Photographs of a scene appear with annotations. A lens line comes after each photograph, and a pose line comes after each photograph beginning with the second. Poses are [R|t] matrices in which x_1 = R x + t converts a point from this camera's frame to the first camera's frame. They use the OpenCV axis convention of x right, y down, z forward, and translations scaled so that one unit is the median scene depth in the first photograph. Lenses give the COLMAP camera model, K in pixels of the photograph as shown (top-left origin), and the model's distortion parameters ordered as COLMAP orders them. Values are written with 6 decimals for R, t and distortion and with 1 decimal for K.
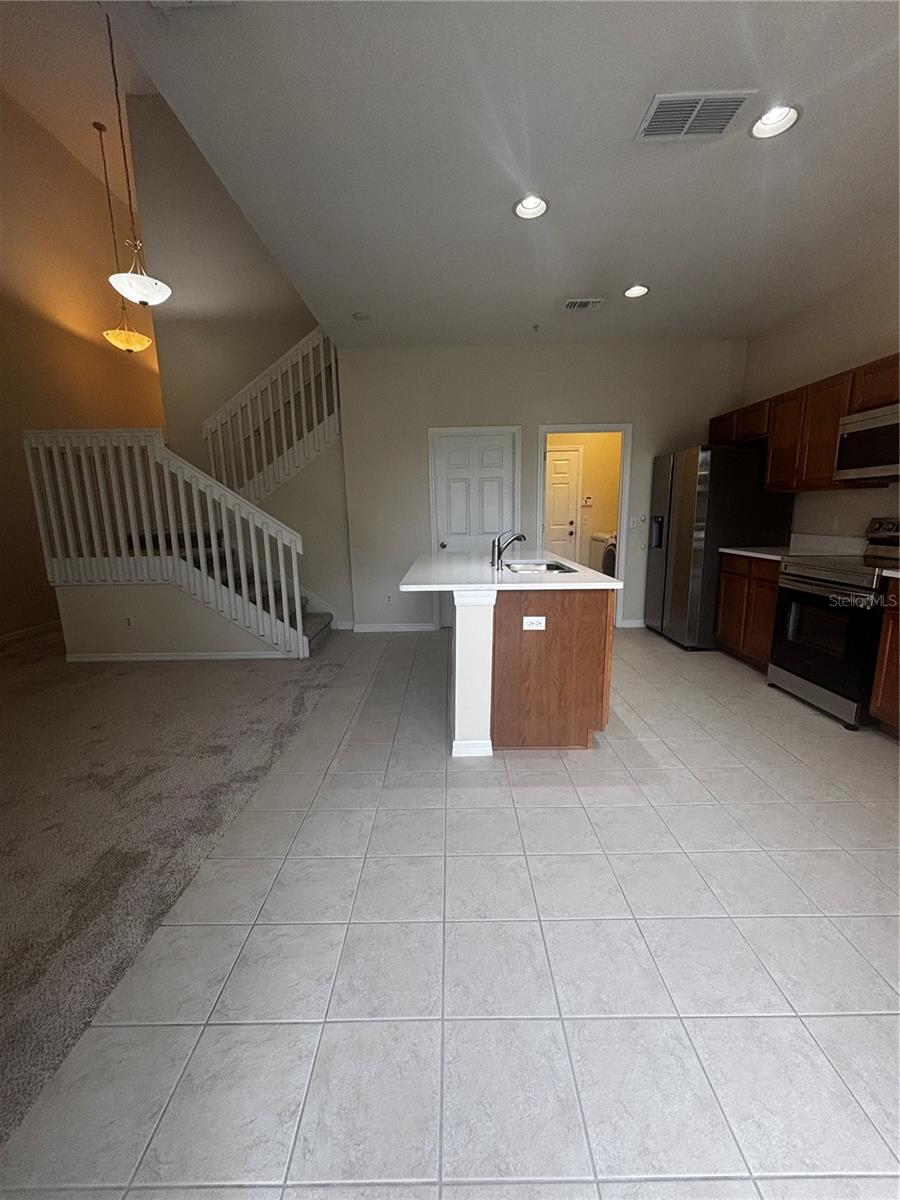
lens RADIAL K [[482.5, 0, 450.5], [0, 482.5, 599.7], [0, 0, 1]] dist [0.001452, 0.000983]
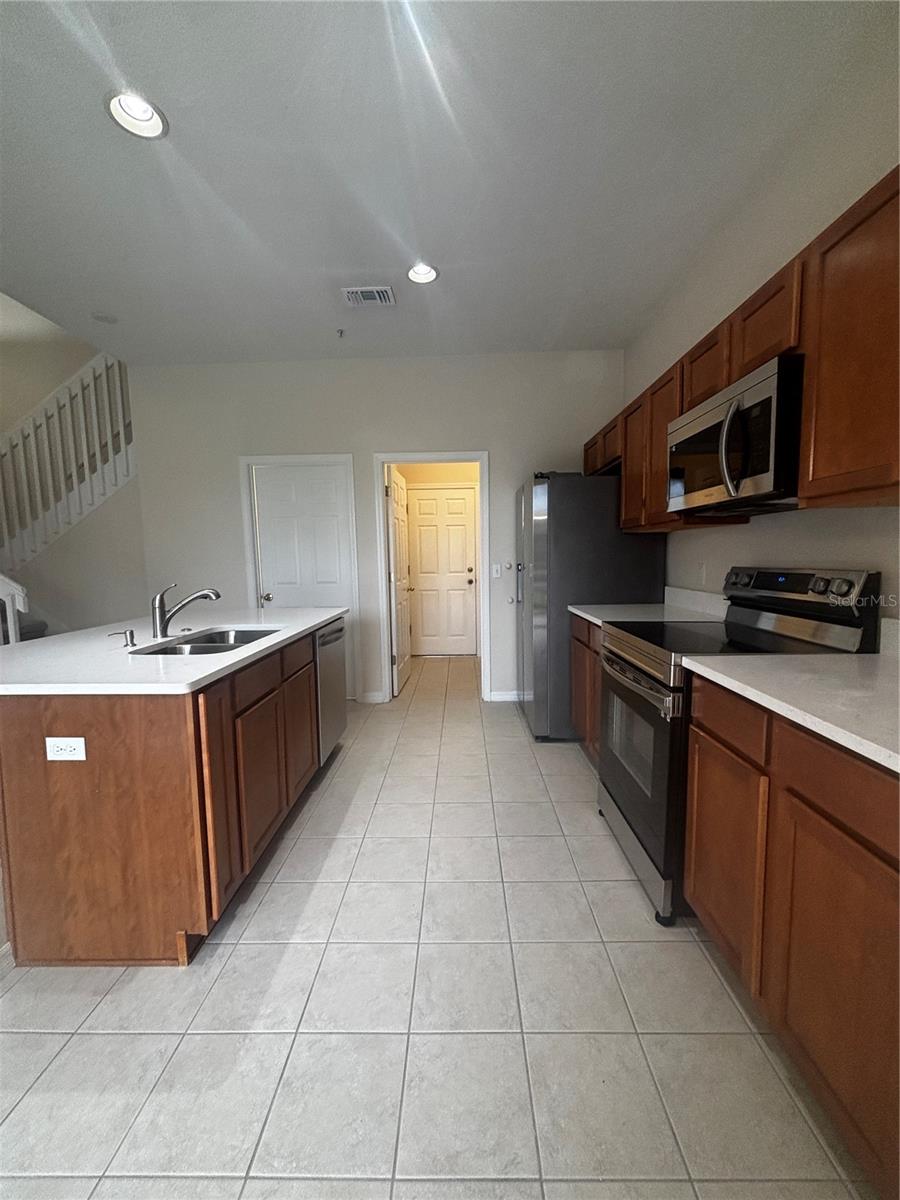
lens RADIAL K [[482.5, 0, 446.9], [0, 482.5, 601.5], [0, 0, 1]] dist [0.001452, 0.000983]
pose [[0.999716, 0.001960, -0.023747, 0.475649], [-0.004009, 0.996240, -0.086546, -0.058870], [0.023488, 0.086617, 0.995965, 0.305302]]
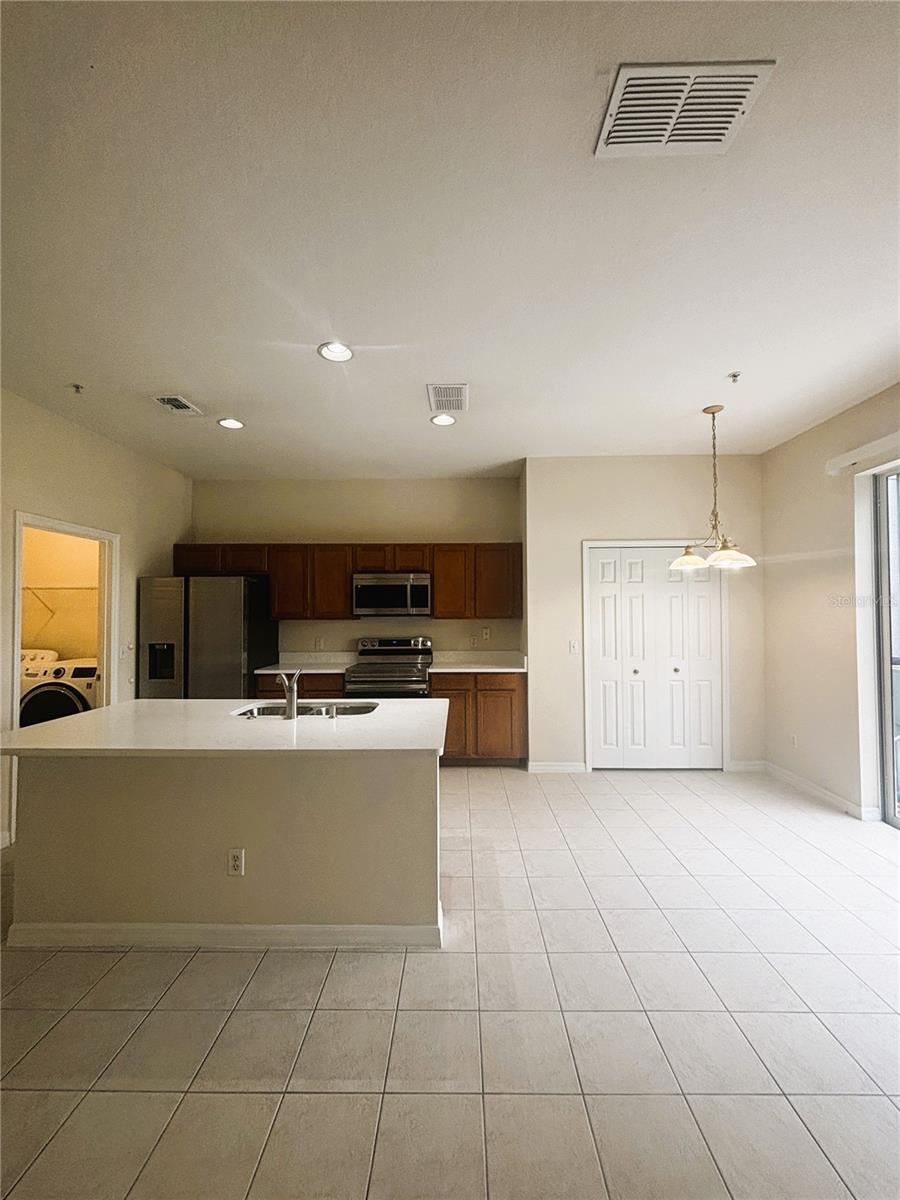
lens RADIAL K [[482.5, 0, 452.9], [0, 482.5, 599.7], [0, 0, 1]] dist [0.001452, 0.000983]
pose [[0.017354, 0.040957, 0.999010, -0.634804], [0.184108, 0.981945, -0.043455, -0.164212], [-0.982753, 0.184680, 0.009501, 0.651680]]
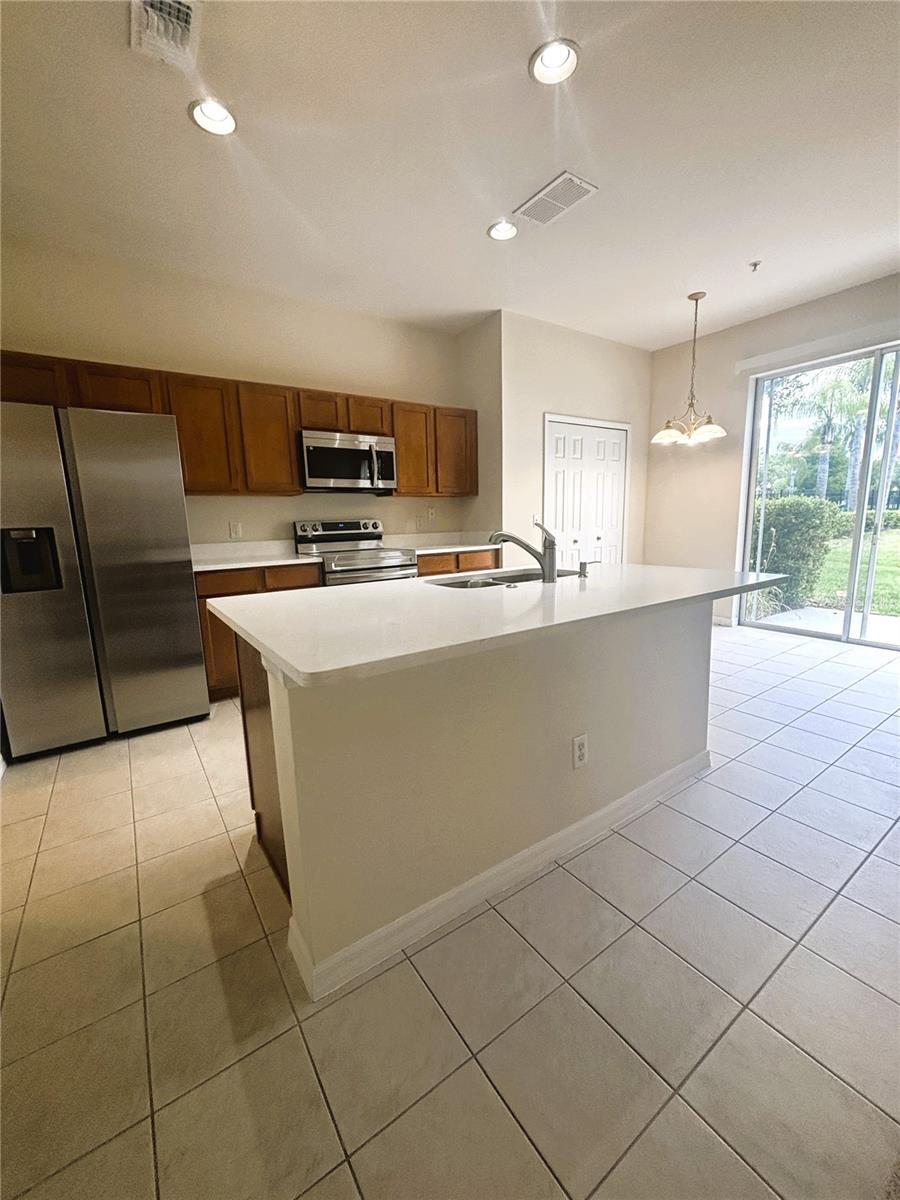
lens RADIAL K [[482.5, 0, 454.9], [0, 482.5, 603.9], [0, 0, 1]] dist [0.001452, 0.000983]
pose [[-0.579168, -0.114020, 0.807195, -0.309796], [0.182193, 0.947021, 0.264496, -0.213674], [-0.794588, 0.300252, -0.527710, 1.331832]]
